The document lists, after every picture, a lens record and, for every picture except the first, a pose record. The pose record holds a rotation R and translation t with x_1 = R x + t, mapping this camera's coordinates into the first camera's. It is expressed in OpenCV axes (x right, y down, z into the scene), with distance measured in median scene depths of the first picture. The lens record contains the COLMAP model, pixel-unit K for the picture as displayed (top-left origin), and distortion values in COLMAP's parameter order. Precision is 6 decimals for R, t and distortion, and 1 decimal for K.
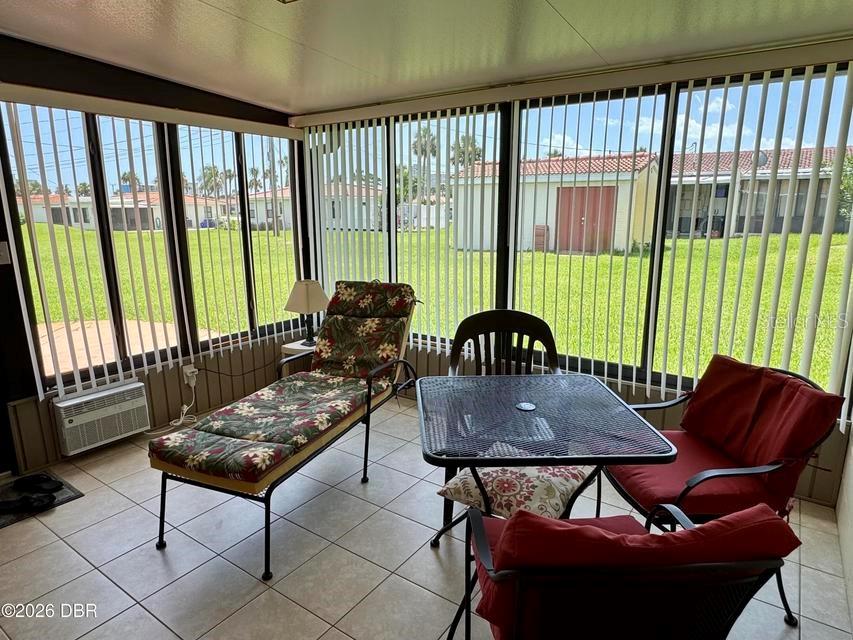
lens RADIAL K [[524.8, 0, 427.6], [0, 524.8, 319.0], [0, 0, 1]] dist [-0.007534, -0.000069]
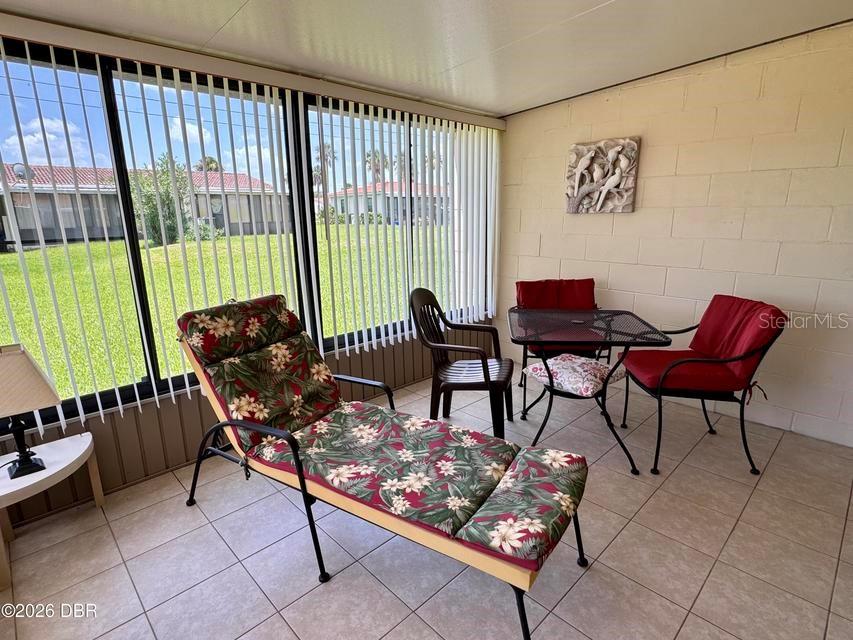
lens RADIAL K [[451.0, 0, 426.5], [0, 451.0, 321.7], [0, 0, 1]] dist [0.004200, 0.000456]
pose [[0.204491, -0.223505, 0.953010, -0.713054], [0.239255, 0.955467, 0.172743, -0.098666], [-0.949179, 0.192688, 0.248860, 0.673766]]
